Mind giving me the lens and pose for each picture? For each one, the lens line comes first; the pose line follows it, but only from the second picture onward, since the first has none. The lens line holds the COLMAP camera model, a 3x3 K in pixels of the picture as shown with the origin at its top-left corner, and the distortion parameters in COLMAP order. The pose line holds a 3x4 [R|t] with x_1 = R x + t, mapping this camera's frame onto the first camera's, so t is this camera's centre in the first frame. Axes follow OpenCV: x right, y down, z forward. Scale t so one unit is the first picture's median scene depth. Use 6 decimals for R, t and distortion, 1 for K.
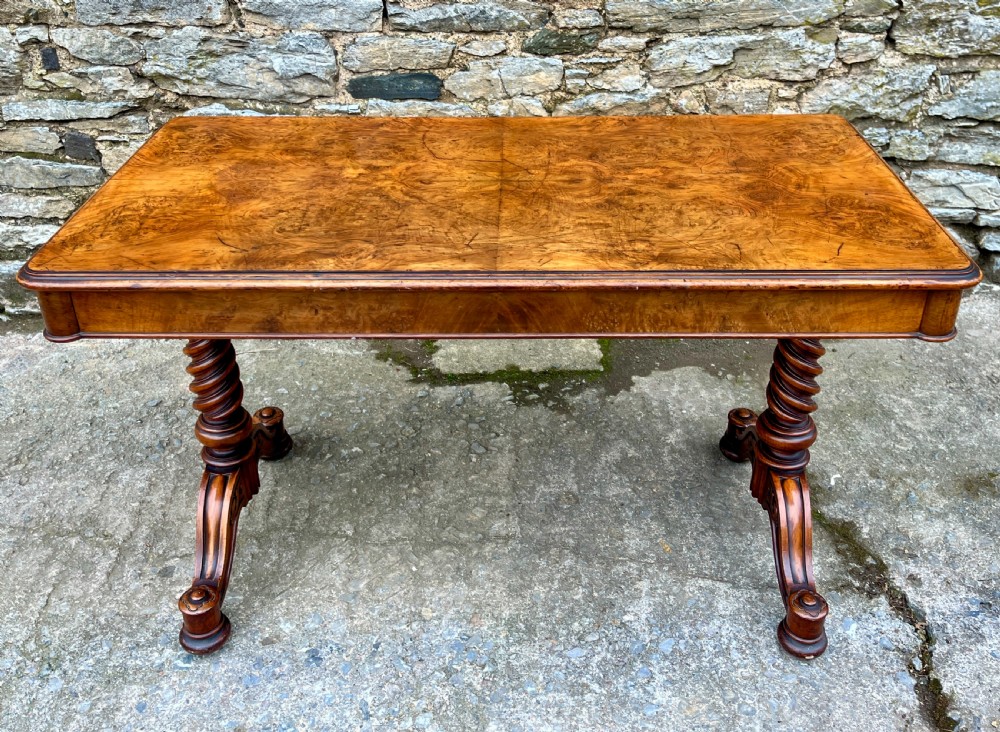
lens RADIAL K [[939.2, 0, 512.8], [0, 939.2, 282.5], [0, 0, 1]] dist [0.035161, -0.012661]
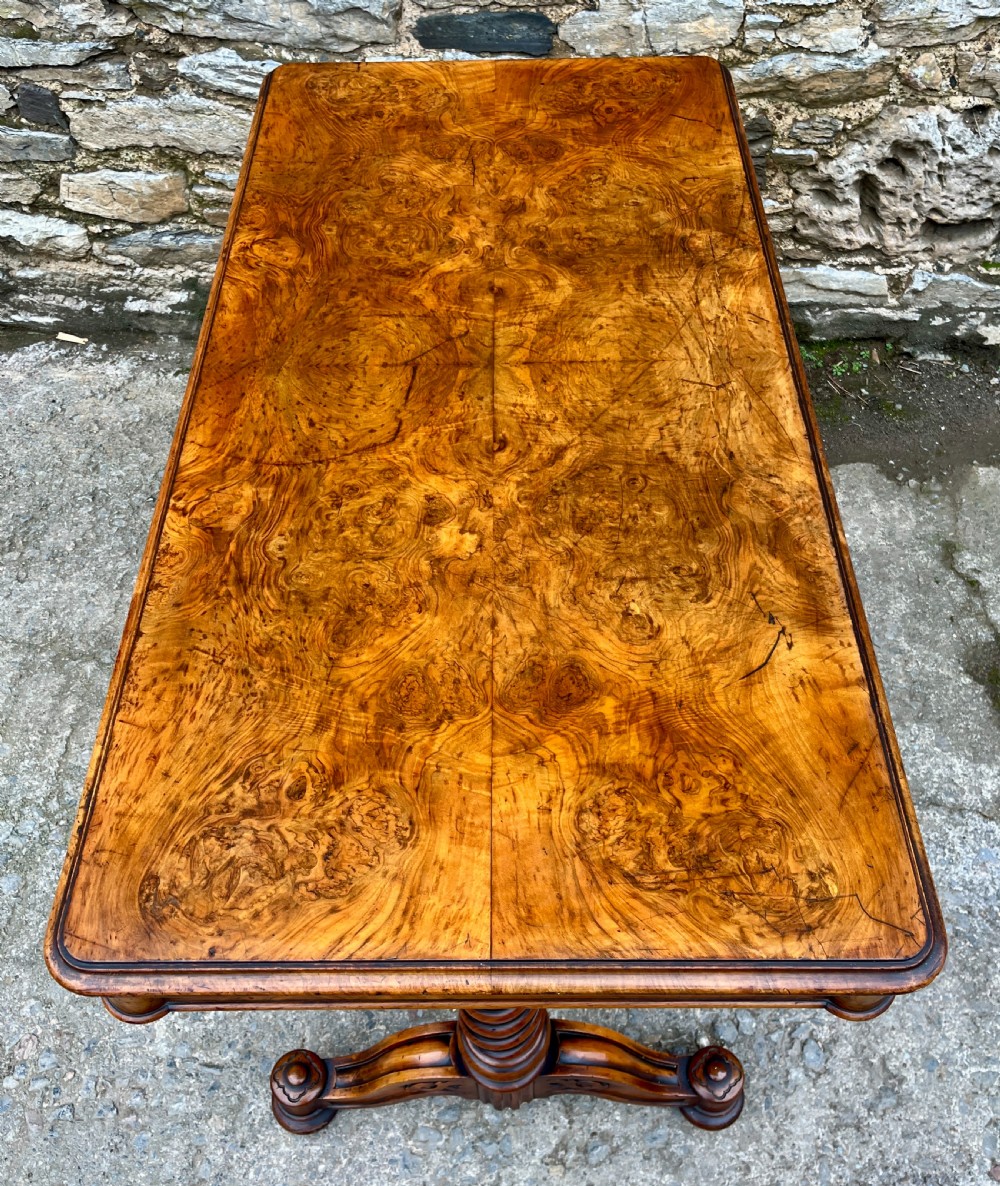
lens RADIAL K [[1106.6, 0, 492.6], [0, 1106.6, 604.1], [0, 0, 1]] dist [0.062523, -0.084767]
pose [[0.995643, 0.071718, -0.059596, -0.050880], [-0.043462, 0.922360, 0.383880, -0.162797], [0.082500, -0.379617, 0.921458, 0.136587]]
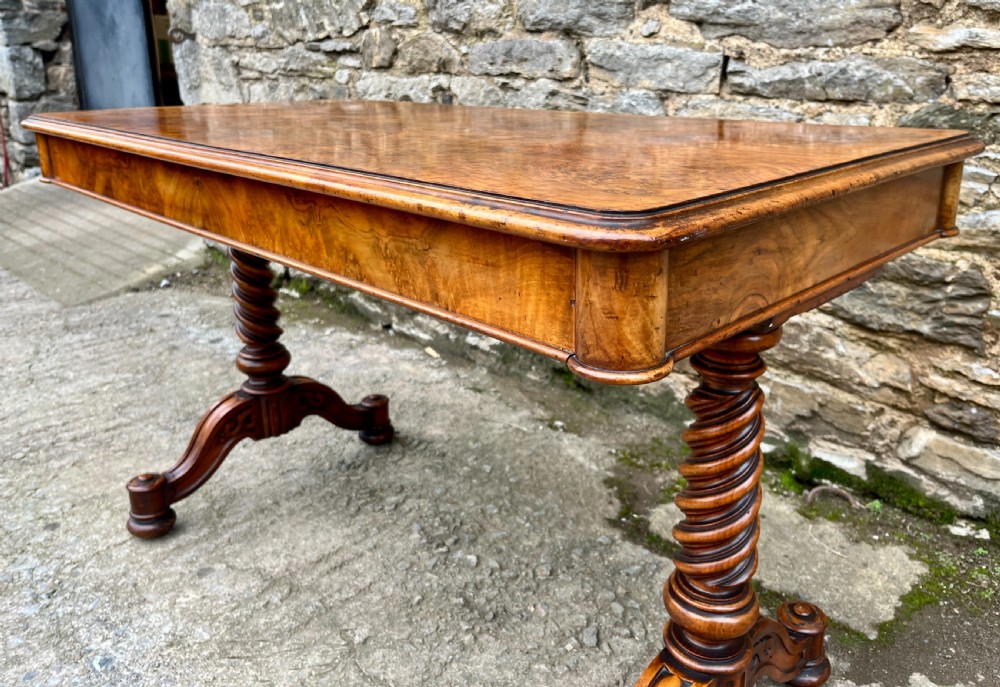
lens RADIAL K [[779.0, 0, 516.7], [0, 779.0, 302.8], [0, 0, 1]] dist [0.060262, -0.086422]
pose [[0.700034, 0.226186, -0.677342, 0.272351], [-0.349075, 0.935851, -0.048260, -0.005159], [0.622976, 0.270227, 0.734084, 0.507431]]
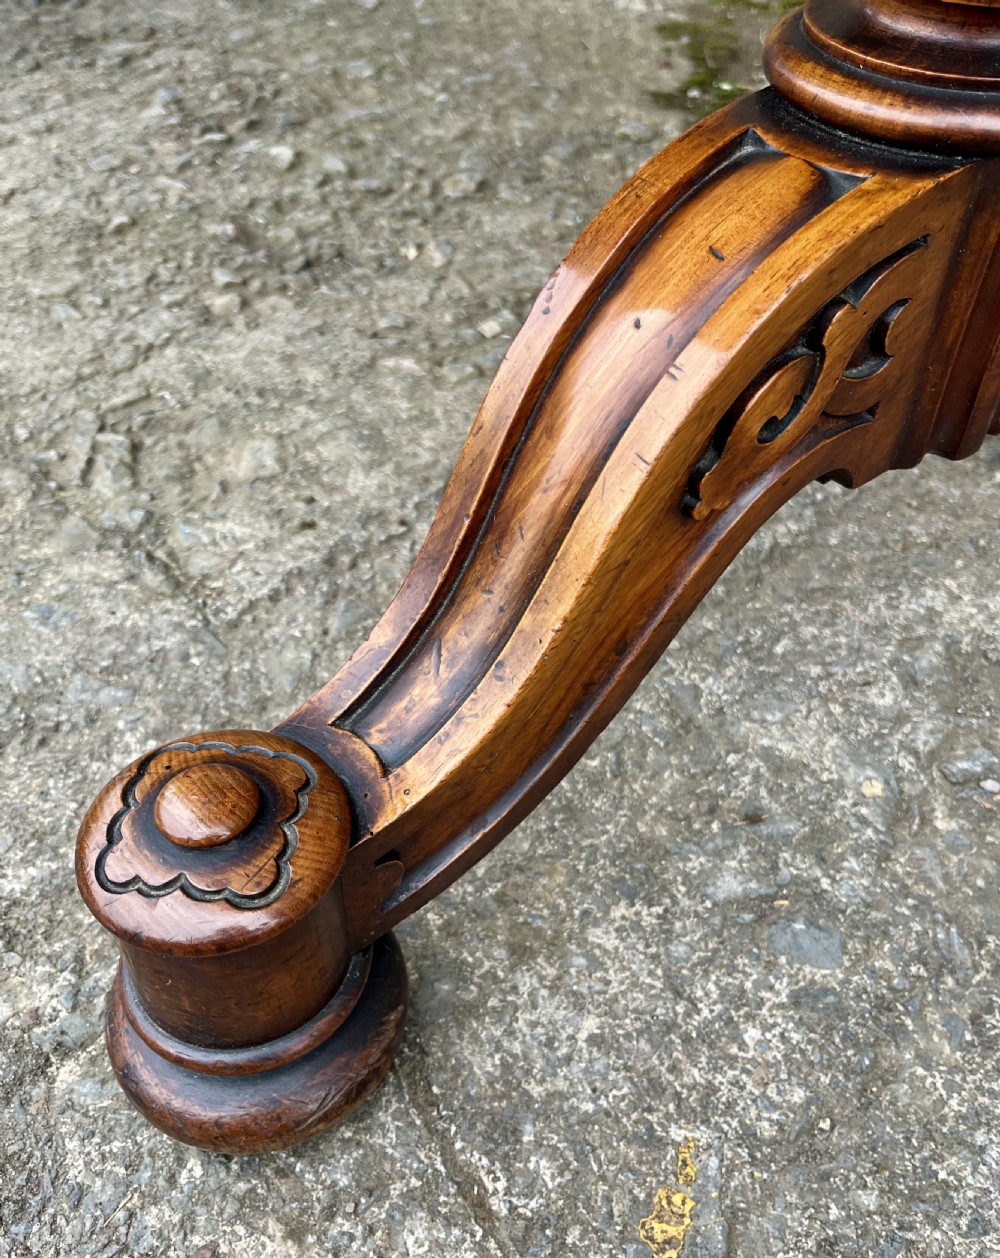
lens RADIAL K [[1218.8, 0, 441.6], [0, 1218.8, 629.4], [0, 0, 1]] dist [0.016710, 0.011787]
pose [[0.627974, 0.547354, -0.553219, 0.180360], [-0.365089, 0.834987, 0.411712, 0.131507], [0.687283, -0.056570, 0.724183, 0.780106]]
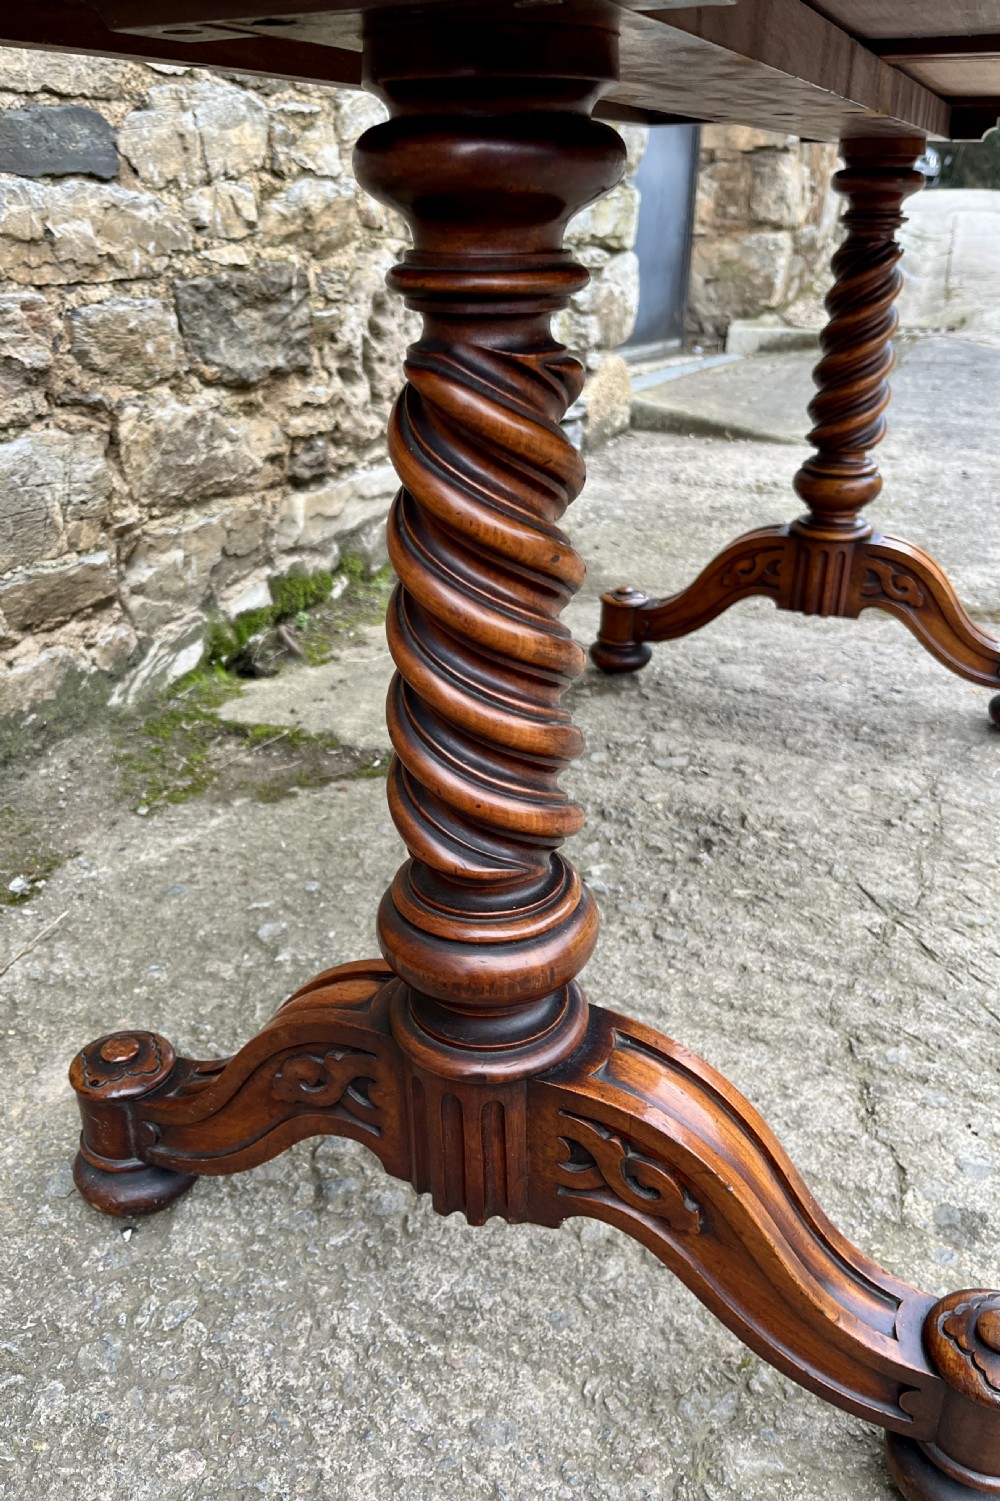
lens RADIAL K [[1173.0, 0, 450.5], [0, 1173.0, 770.5], [0, 0, 1]] dist [0.027776, -0.012876]
pose [[0.428171, -0.382887, 0.818577, -0.651207], [0.445728, 0.877440, 0.177274, 0.013320], [-0.786127, 0.288959, 0.546358, 0.787300]]
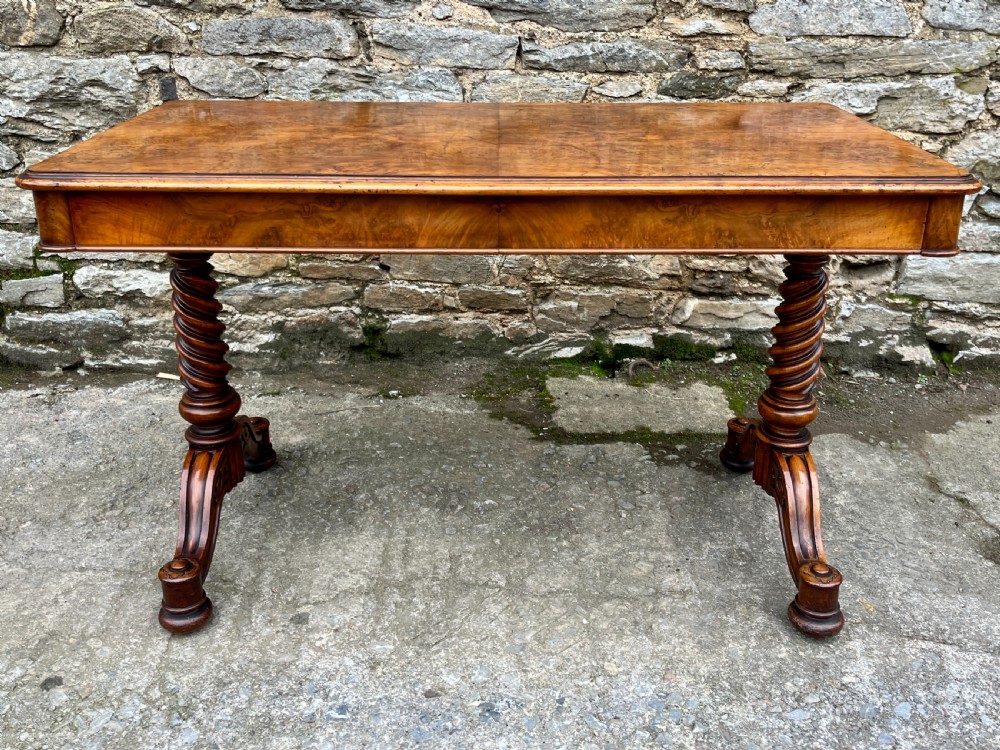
lens RADIAL K [[949.4, 0, 494.2], [0, 949.4, 316.4], [0, 0, 1]] dist [0.037376, -0.016917]
pose [[0.999735, 0.023026, 0.000736, -0.176049], [-0.022723, 0.990845, -0.133078, 0.129295], [-0.003794, 0.133026, 0.991105, 0.081564]]
